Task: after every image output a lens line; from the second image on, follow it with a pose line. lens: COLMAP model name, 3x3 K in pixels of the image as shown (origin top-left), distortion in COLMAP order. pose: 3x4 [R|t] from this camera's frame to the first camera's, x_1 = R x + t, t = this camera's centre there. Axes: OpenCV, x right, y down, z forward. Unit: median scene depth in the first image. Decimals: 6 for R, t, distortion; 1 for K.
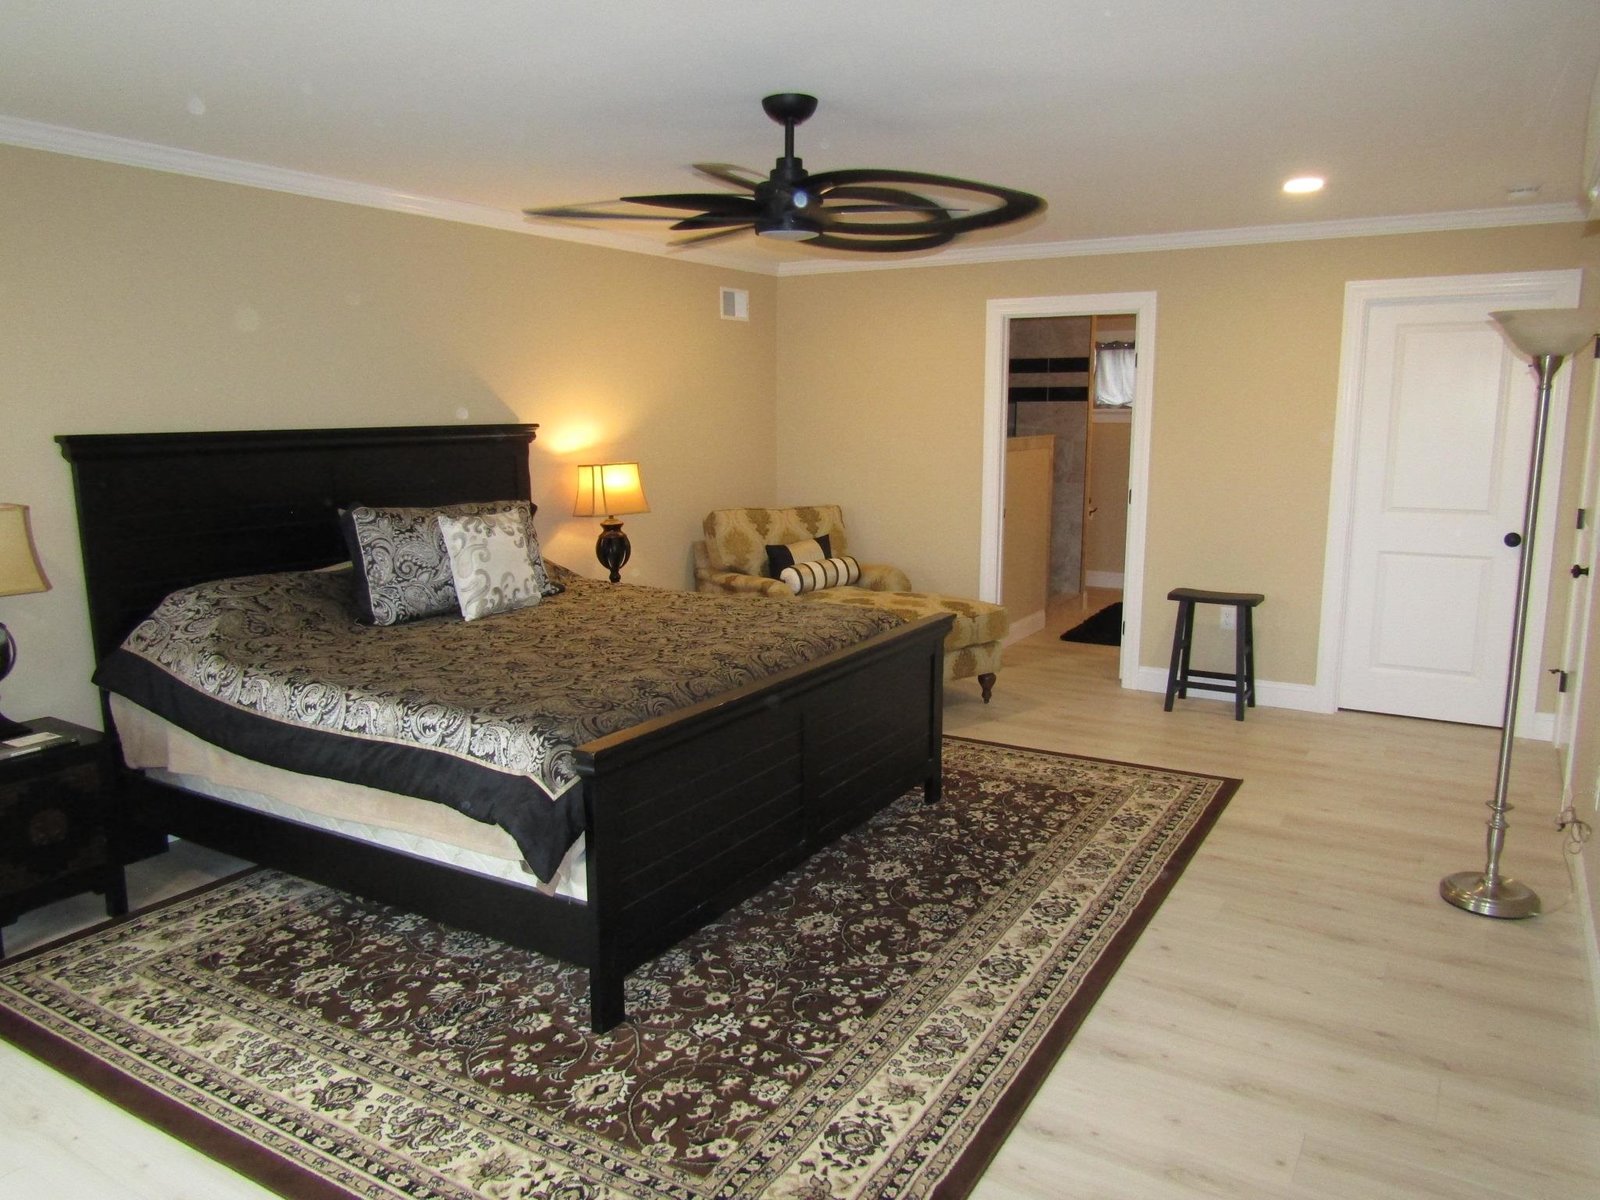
lens RADIAL K [[1126.7, 0, 807.2], [0, 1126.7, 601.1], [0, 0, 1]] dist [-0.007868, -0.002370]
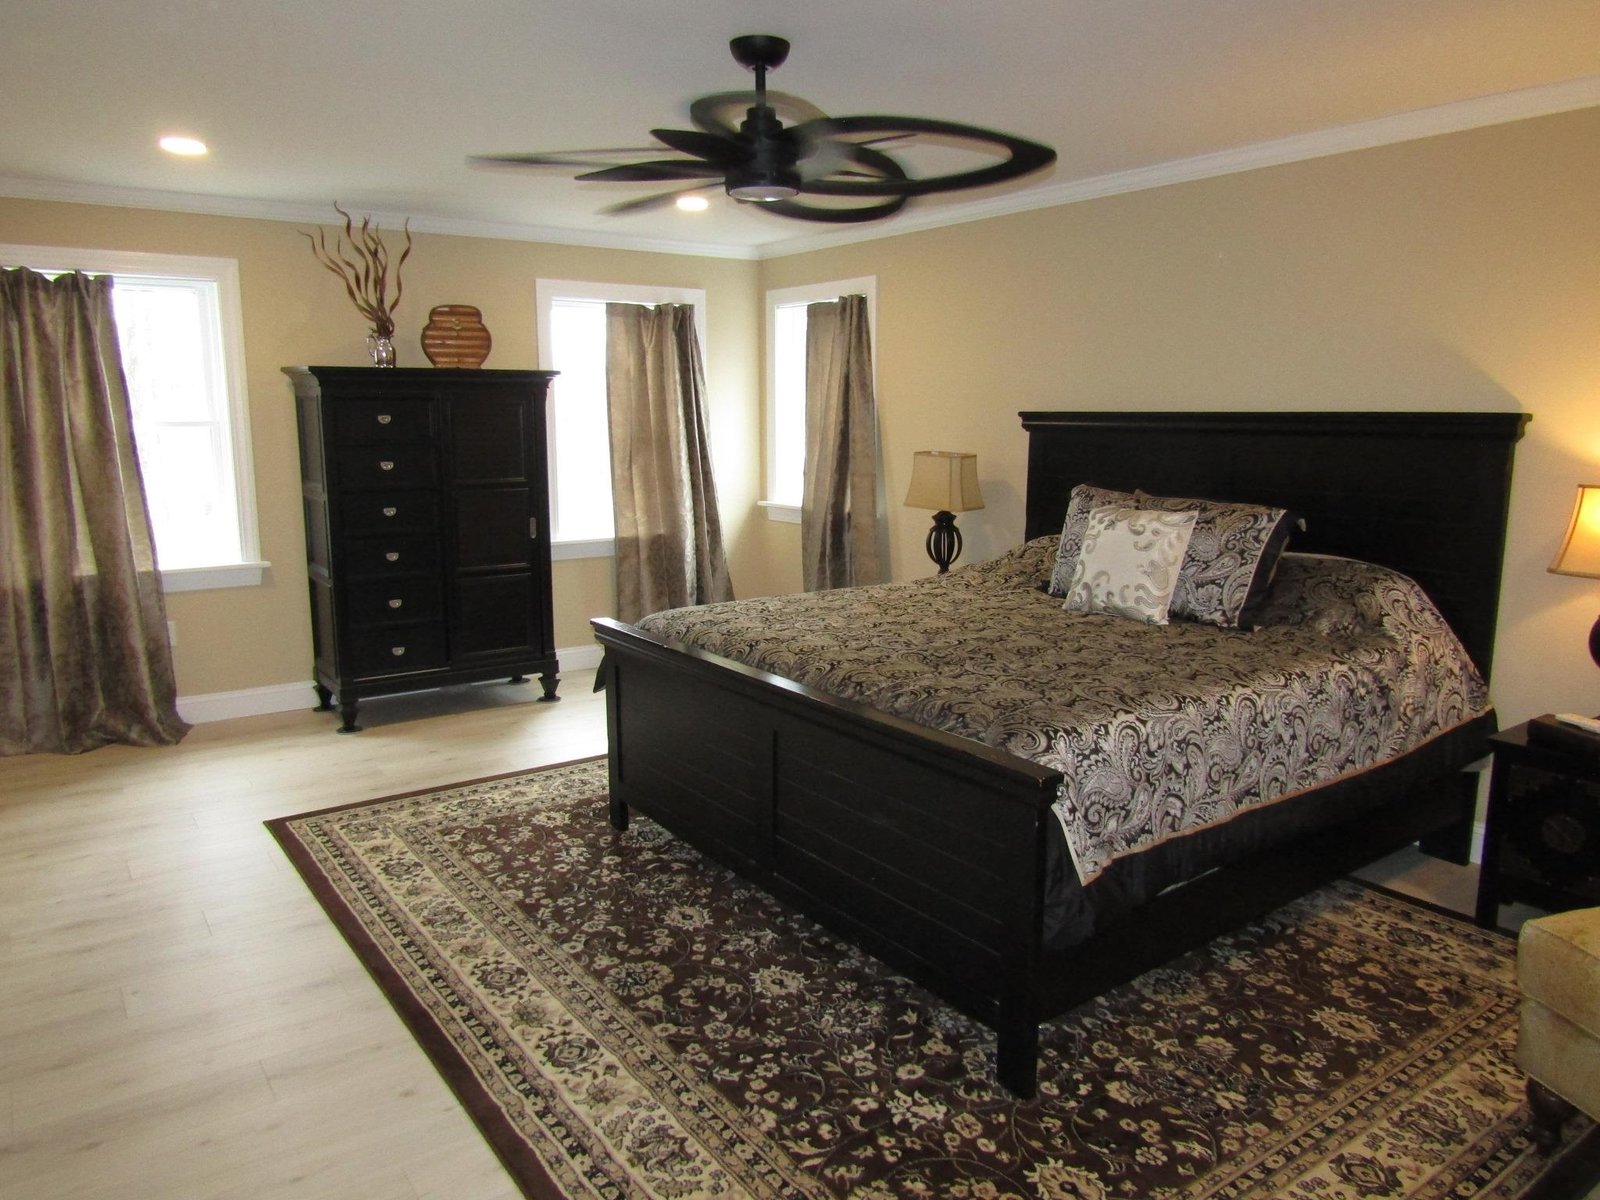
lens RADIAL K [[1127.0, 0, 794.8], [0, 1127.0, 603.8], [0, 0, 1]] dist [-0.010108, -0.001022]
pose [[-0.396616, 0.158004, -0.904285, 0.855032], [-0.157863, 0.958662, 0.236743, -0.229202], [0.904309, 0.236649, -0.355277, 1.441711]]
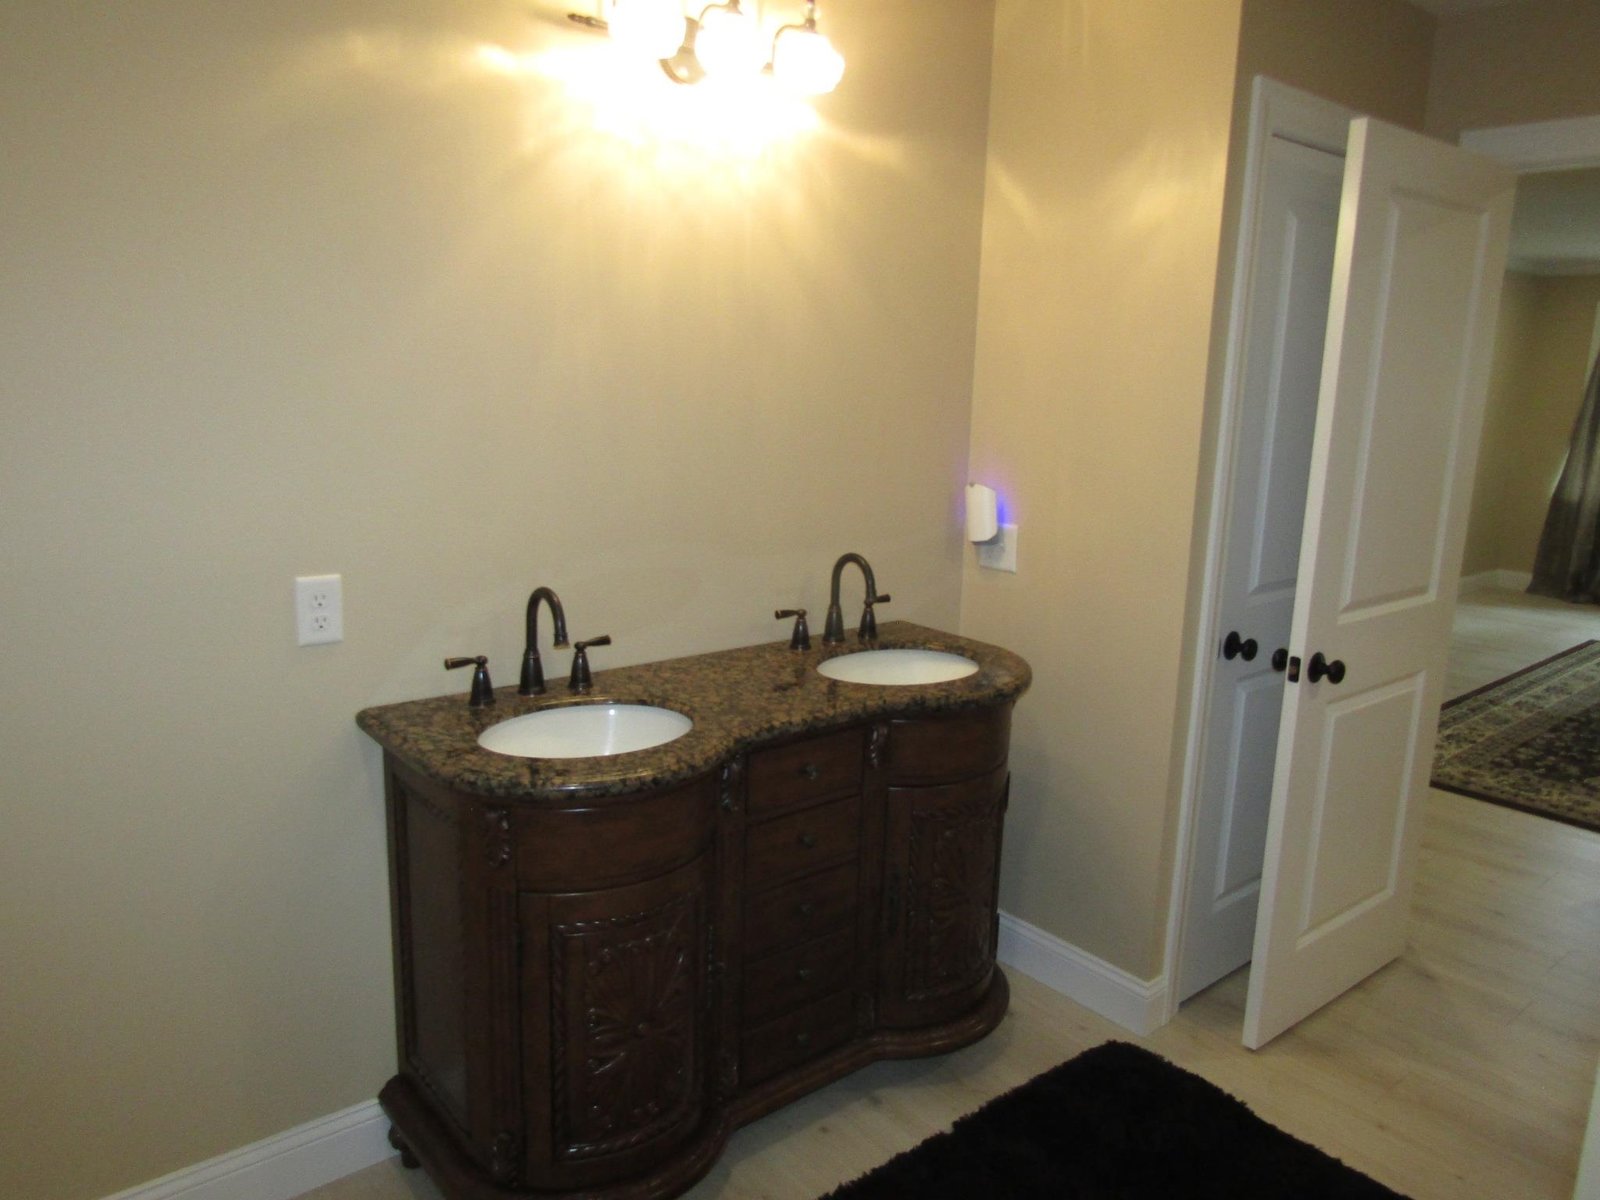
lens RADIAL K [[1139.4, 0, 808.8], [0, 1139.4, 606.6], [0, 0, 1]] dist [-0.009996, -0.000882]
pose [[-0.948656, -0.091257, 0.302859, 0.763575], [0.026019, 0.931720, 0.362244, -0.490483], [-0.315237, 0.351525, -0.881508, 2.886169]]
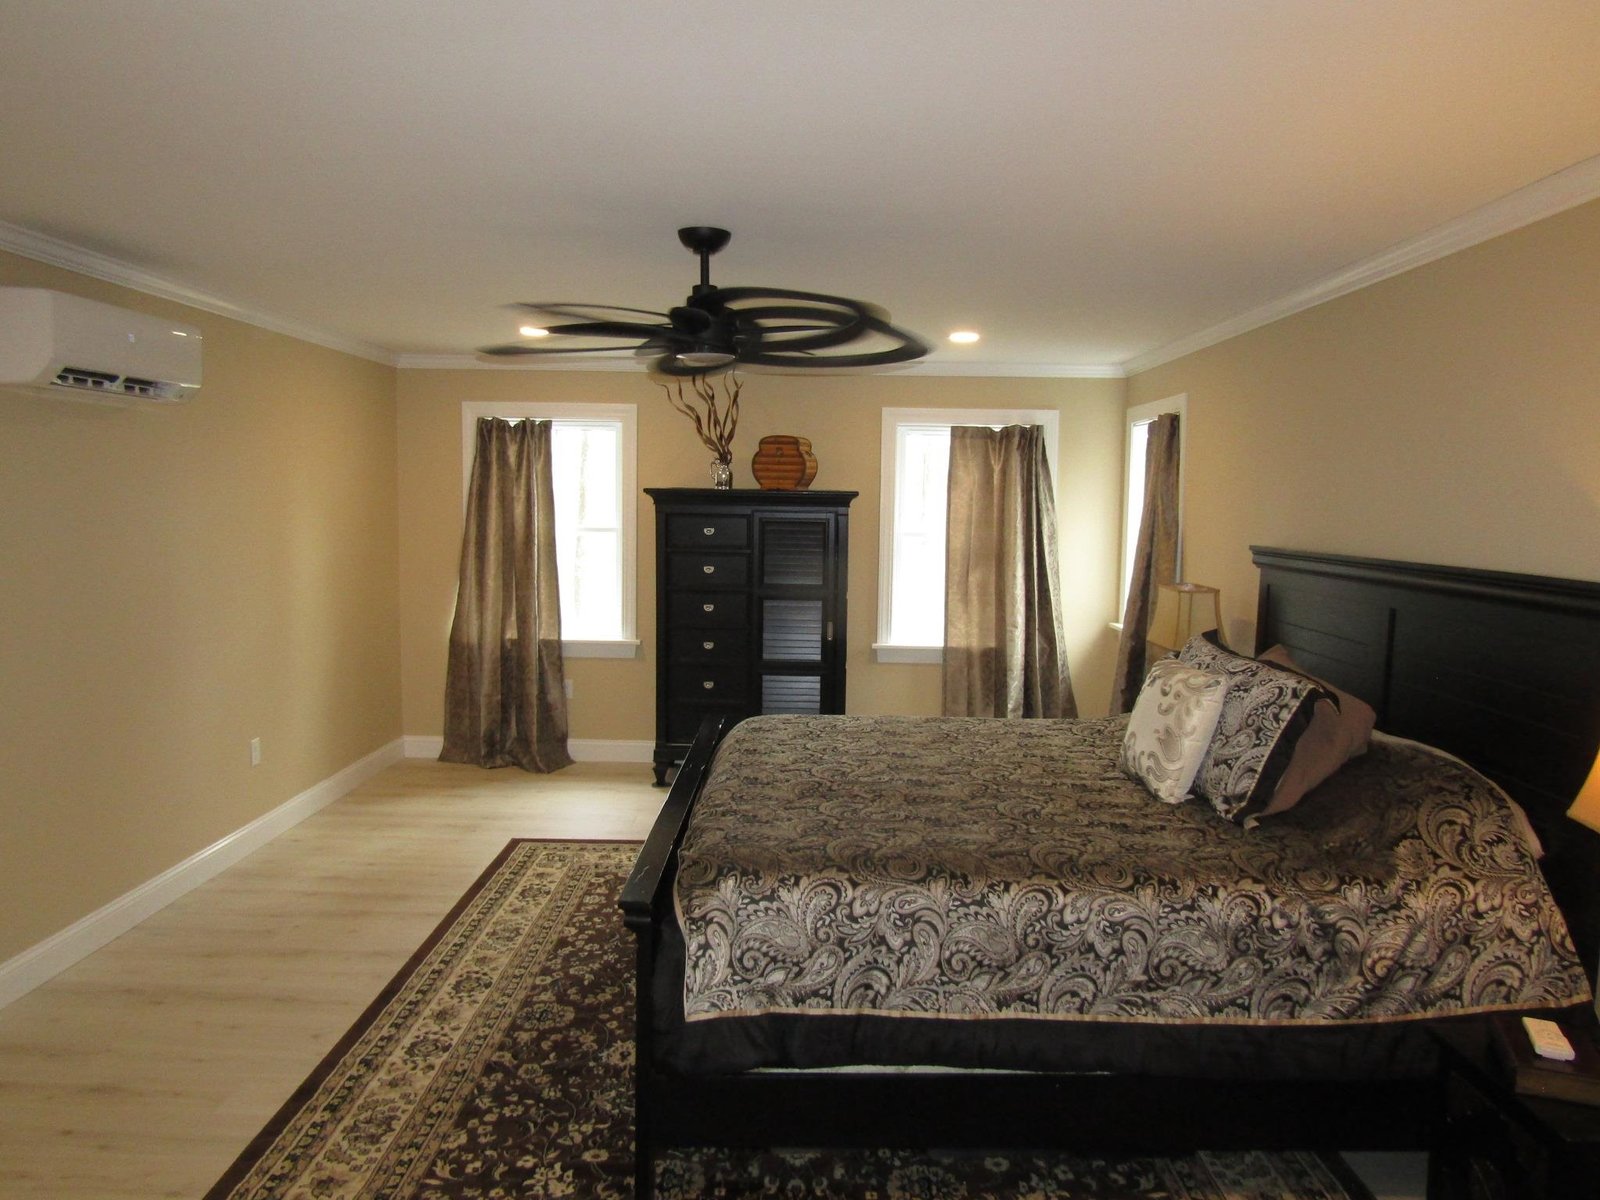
lens RADIAL K [[1127.0, 0, 794.8], [0, 1127.0, 603.8], [0, 0, 1]] dist [-0.010108, -0.001022]
pose [[-0.863164, 0.033903, -0.503784, 0.449652], [-0.102314, 0.965301, 0.240263, -0.368145], [0.494449, 0.258931, -0.829744, 1.987925]]
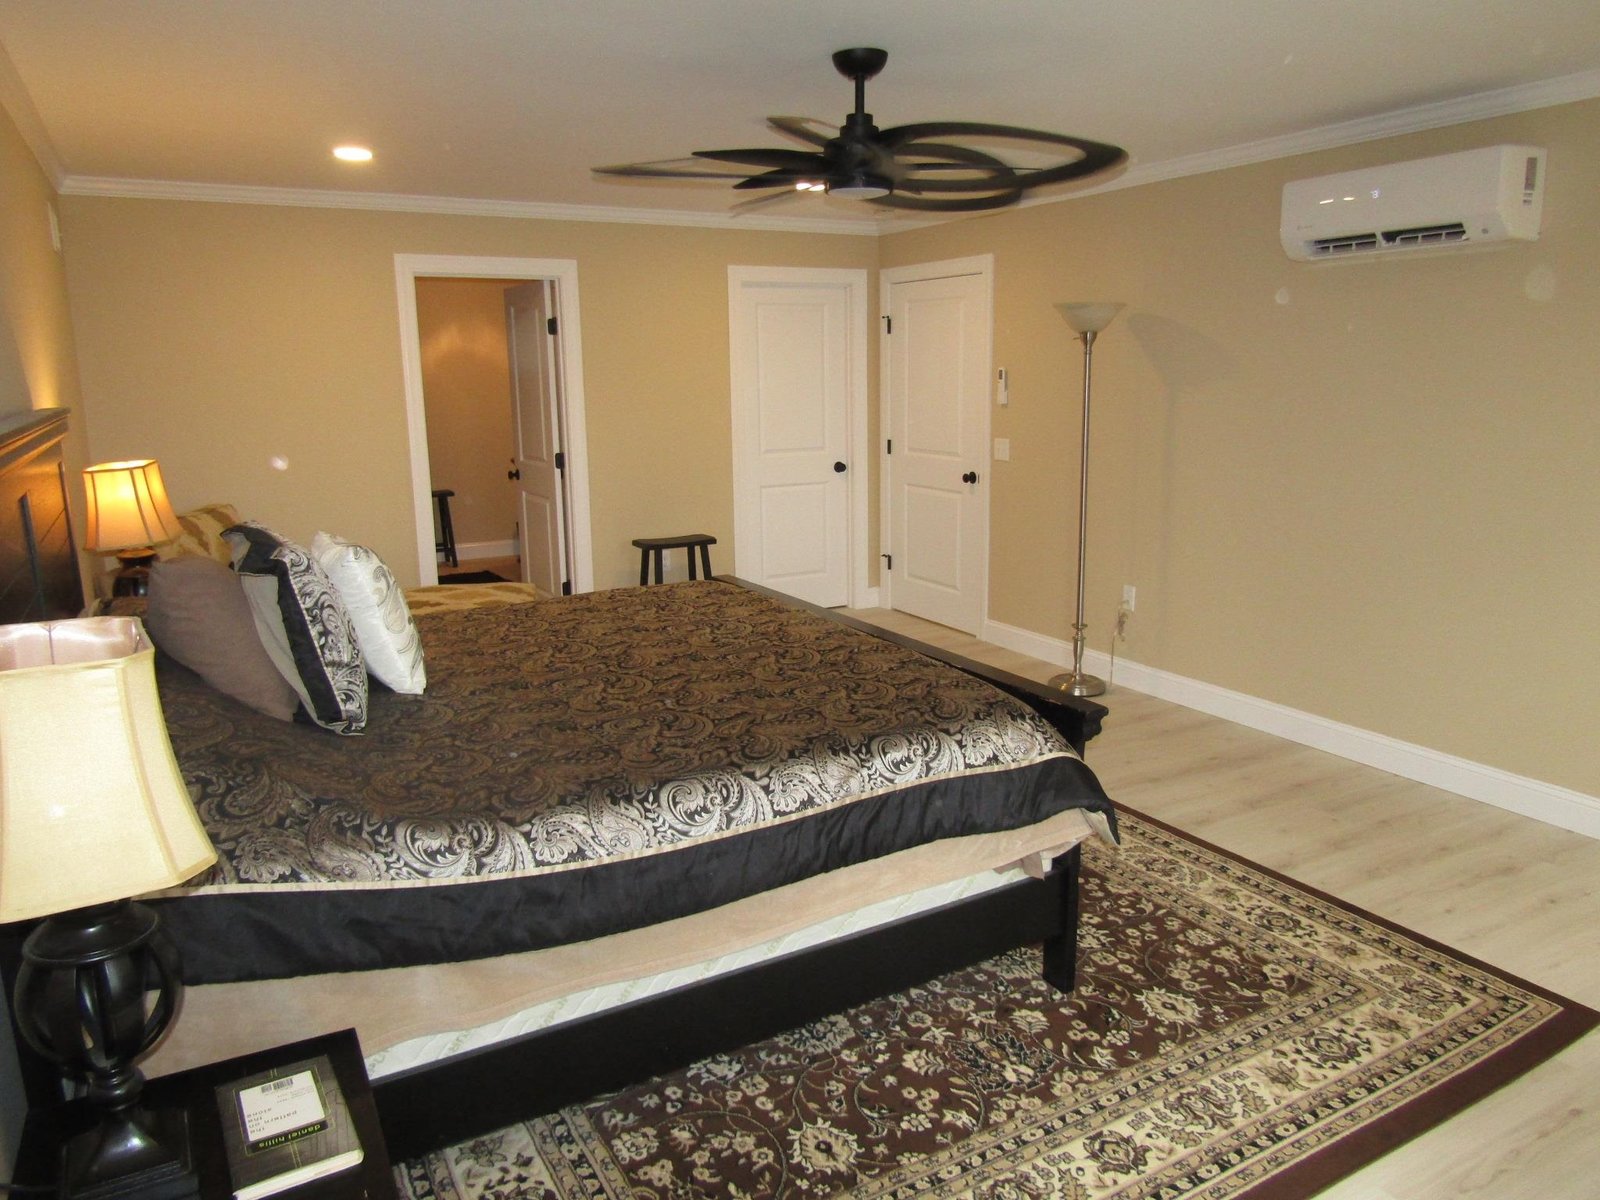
lens RADIAL K [[1127.0, 0, 794.8], [0, 1127.0, 603.8], [0, 0, 1]] dist [-0.010108, -0.001022]
pose [[0.496537, -0.185516, 0.847959, -0.957925], [0.162544, 0.979486, 0.119111, -0.101426], [-0.852661, 0.078688, 0.516505, 0.576419]]
